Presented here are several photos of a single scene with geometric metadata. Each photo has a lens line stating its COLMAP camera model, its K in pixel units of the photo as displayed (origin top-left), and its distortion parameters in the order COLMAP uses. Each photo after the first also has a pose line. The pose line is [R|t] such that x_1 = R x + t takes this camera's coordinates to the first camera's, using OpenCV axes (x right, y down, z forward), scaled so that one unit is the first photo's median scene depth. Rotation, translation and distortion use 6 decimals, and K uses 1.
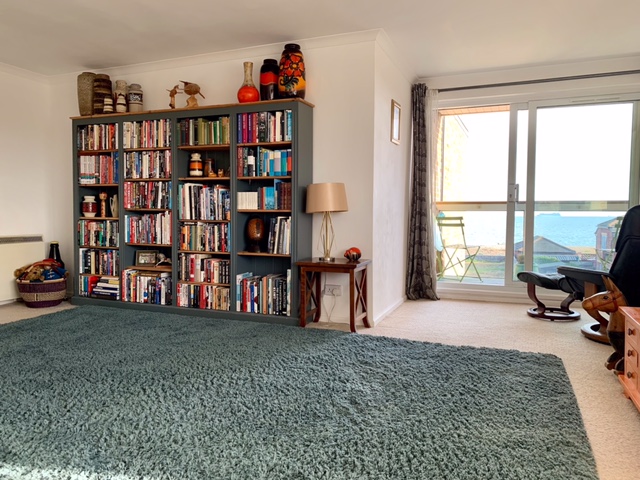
lens RADIAL K [[500.3, 0, 320.0], [0, 500.3, 240.0], [0, 0, 1]] dist [0.064706, -0.075643]
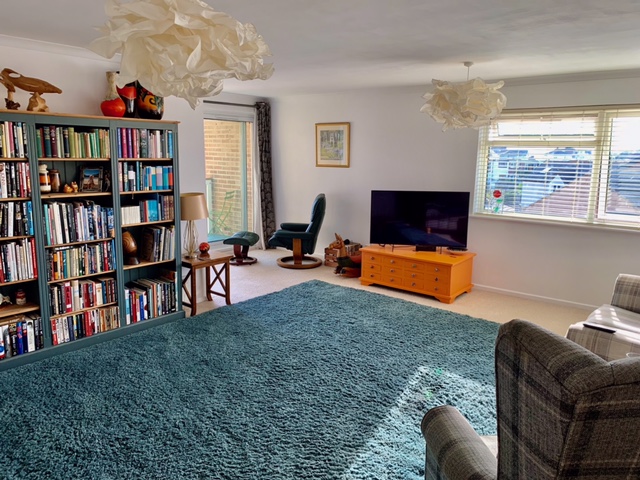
lens RADIAL K [[500.3, 0, 320.0], [0, 500.3, 240.0], [0, 0, 1]] dist [0.064706, -0.075643]
pose [[0.298946, -0.172447, 0.938559, -0.981283], [0.035501, 0.984865, 0.169647, -0.186458], [-0.953610, -0.017395, 0.300543, 0.327568]]
